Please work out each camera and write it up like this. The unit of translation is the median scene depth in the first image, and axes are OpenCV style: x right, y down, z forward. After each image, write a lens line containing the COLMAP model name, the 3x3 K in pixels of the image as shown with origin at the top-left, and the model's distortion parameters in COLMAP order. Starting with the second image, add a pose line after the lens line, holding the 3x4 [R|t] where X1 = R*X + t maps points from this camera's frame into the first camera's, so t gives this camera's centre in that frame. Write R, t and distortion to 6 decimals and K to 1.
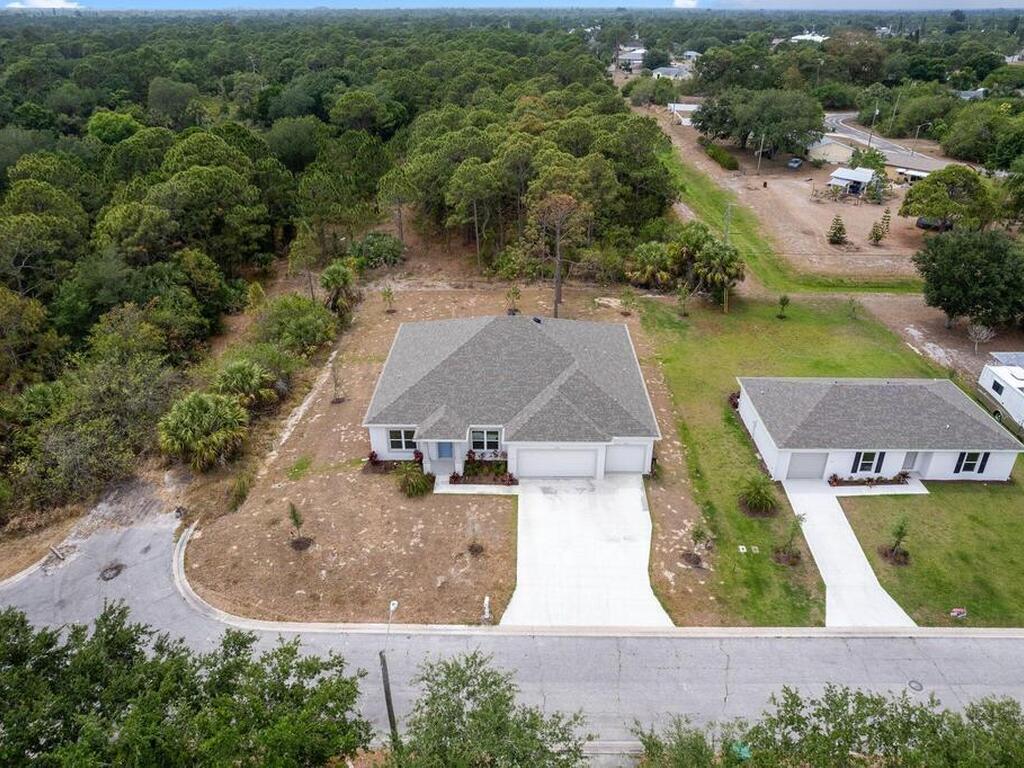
lens RADIAL K [[744.6, 0, 516.0], [0, 744.6, 380.5], [0, 0, 1]] dist [-0.065437, 0.042413]
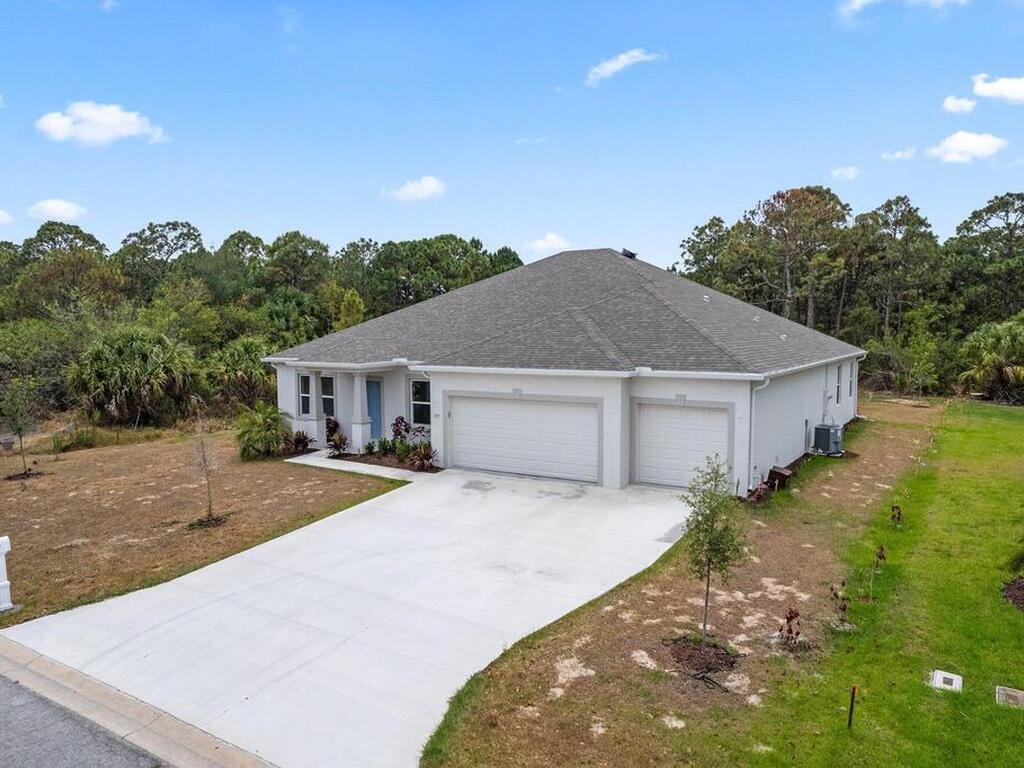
lens RADIAL K [[744.6, 0, 516.0], [0, 744.6, 380.5], [0, 0, 1]] dist [-0.065437, 0.042413]
pose [[0.850886, 0.031789, -0.524387, 0.279872], [-0.234365, 0.916307, -0.324738, 0.224378], [0.470177, 0.399213, 0.787123, 0.649041]]
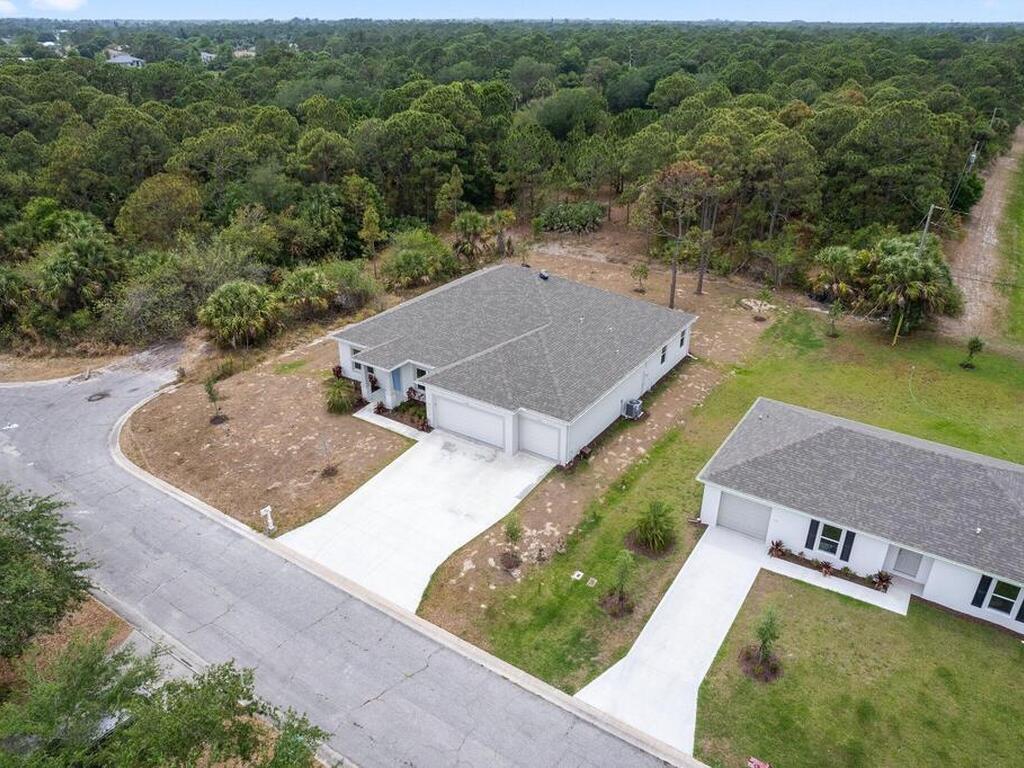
lens RADIAL K [[744.6, 0, 516.0], [0, 744.6, 380.5], [0, 0, 1]] dist [-0.065437, 0.042413]
pose [[0.840914, 0.240273, -0.484905, 0.528573], [-0.247508, 0.967584, 0.050219, 0.004183], [0.481252, 0.077788, 0.873124, 0.240537]]
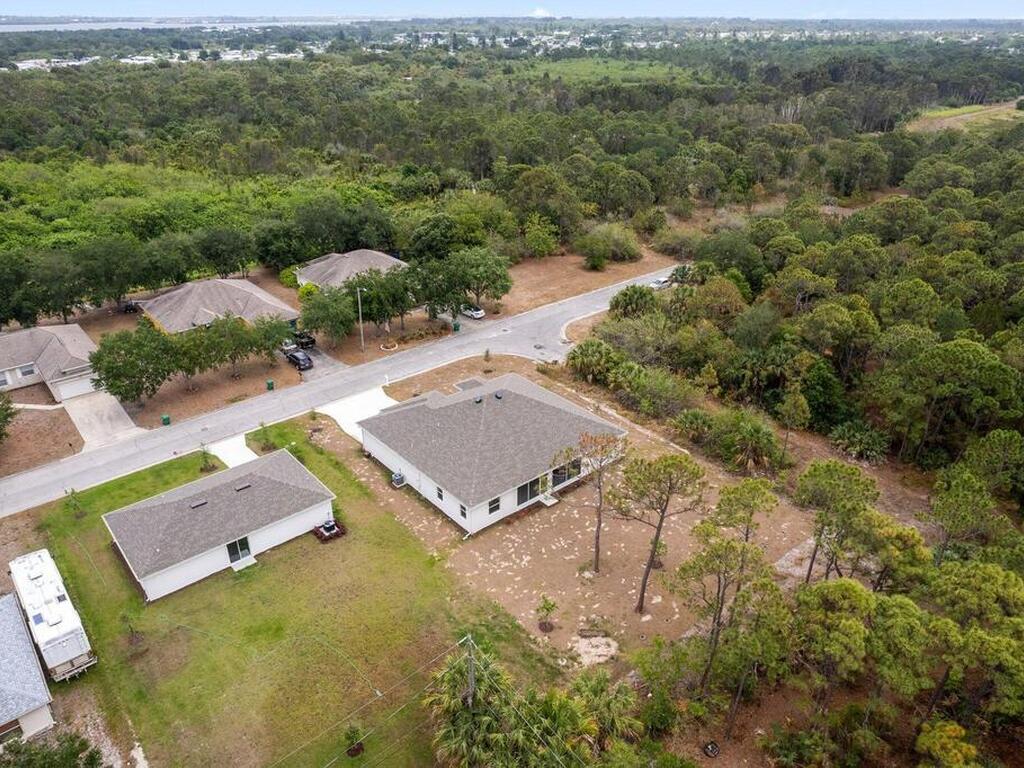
lens RADIAL K [[744.6, 0, 516.0], [0, 744.6, 380.5], [0, 0, 1]] dist [-0.065437, 0.042413]
pose [[-0.751821, 0.290065, -0.592137, 0.825851], [-0.308951, 0.638388, 0.704989, -1.161078], [0.582506, 0.712968, -0.390338, 1.716656]]
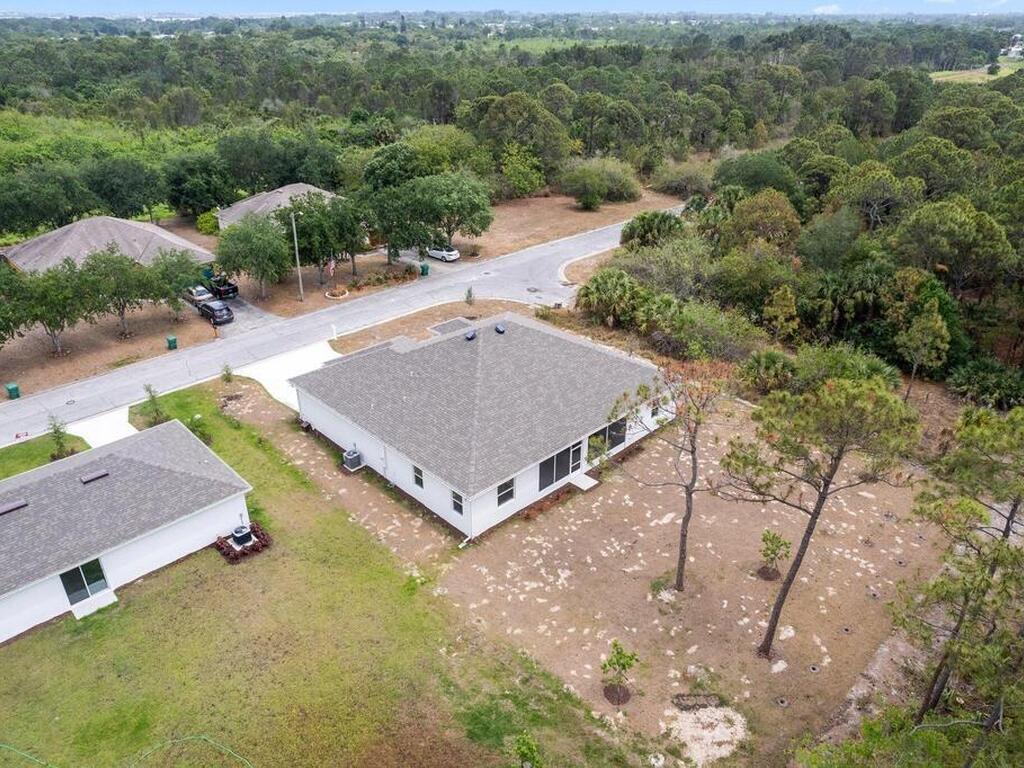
lens RADIAL K [[744.6, 0, 516.0], [0, 744.6, 380.5], [0, 0, 1]] dist [-0.065437, 0.042413]
pose [[-0.707296, 0.314624, -0.633043, 0.619796], [-0.328493, 0.646663, 0.688418, -0.737359], [0.625959, 0.694866, -0.354030, 1.553462]]
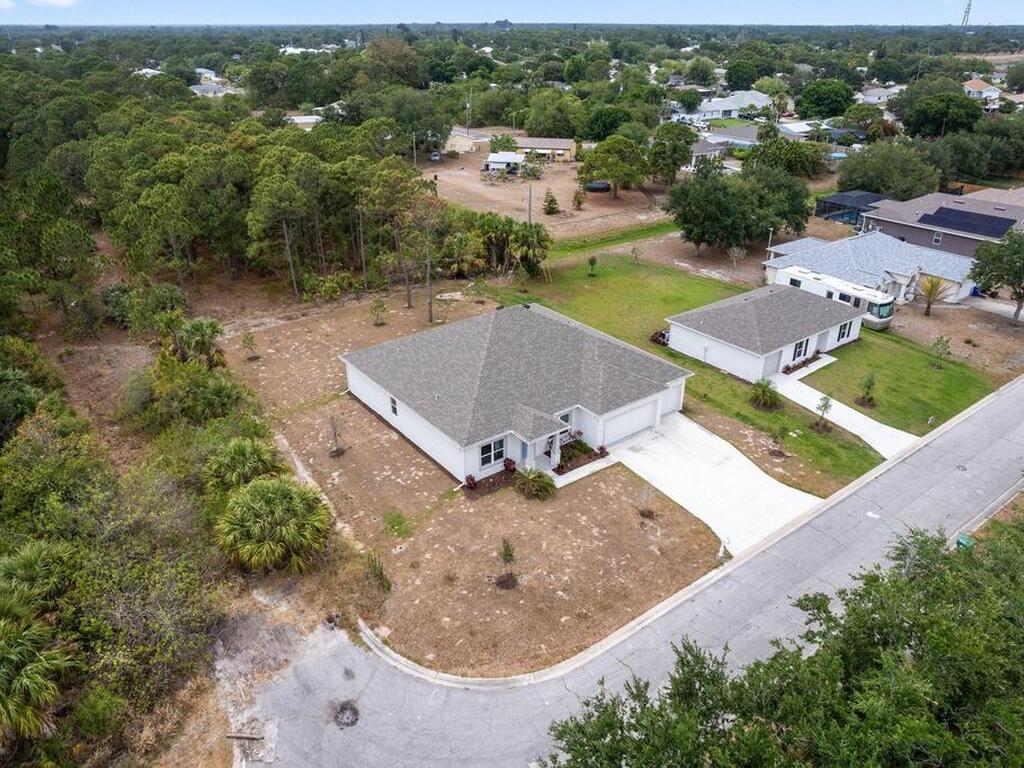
lens RADIAL K [[744.6, 0, 516.0], [0, 744.6, 380.5], [0, 0, 1]] dist [-0.065437, 0.042413]
pose [[0.788523, -0.271049, 0.552054, -0.648287], [0.281201, 0.957213, 0.068324, -0.066025], [-0.546953, 0.101364, 0.831004, 0.197846]]
